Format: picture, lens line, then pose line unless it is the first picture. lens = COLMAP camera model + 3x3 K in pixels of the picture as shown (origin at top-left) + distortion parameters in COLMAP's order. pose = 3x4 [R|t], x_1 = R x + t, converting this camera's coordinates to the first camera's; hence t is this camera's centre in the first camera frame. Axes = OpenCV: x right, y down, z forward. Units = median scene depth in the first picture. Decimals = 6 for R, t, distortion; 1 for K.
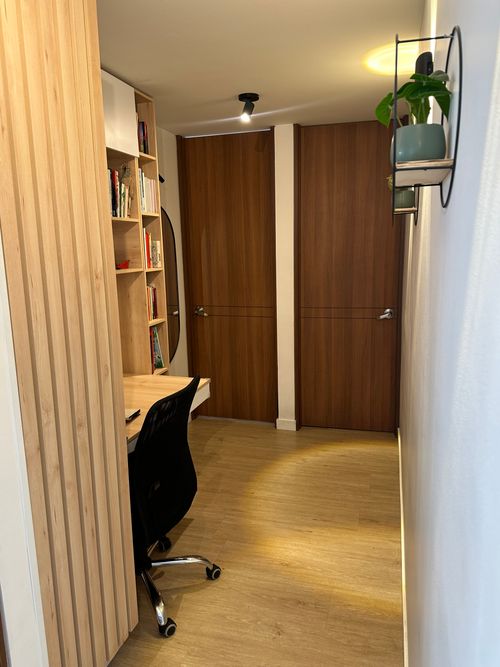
lens RADIAL K [[482.1, 0, 248.2], [0, 482.1, 329.6], [0, 0, 1]] dist [0.006399, -0.034726]
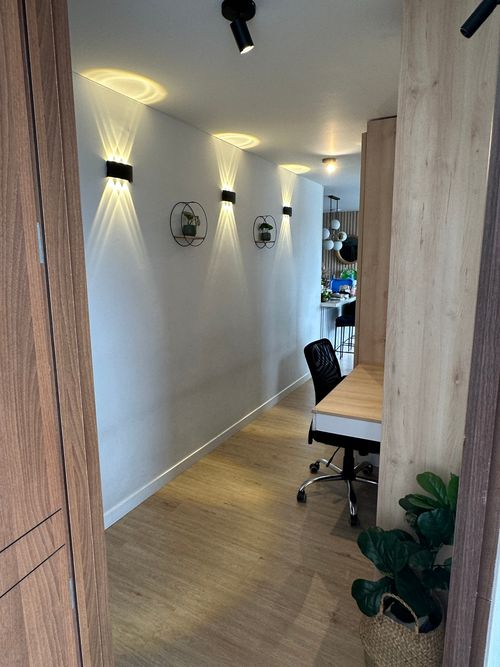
lens RADIAL K [[409.6, 0, 247.9], [0, 409.6, 334.0], [0, 0, 1]] dist [-0.015138, 0.000980]
pose [[-0.976574, -0.011675, 0.214864, -0.121387], [0.065643, 0.934766, 0.349146, -0.281190], [-0.204924, 0.355071, -0.912102, 1.616115]]
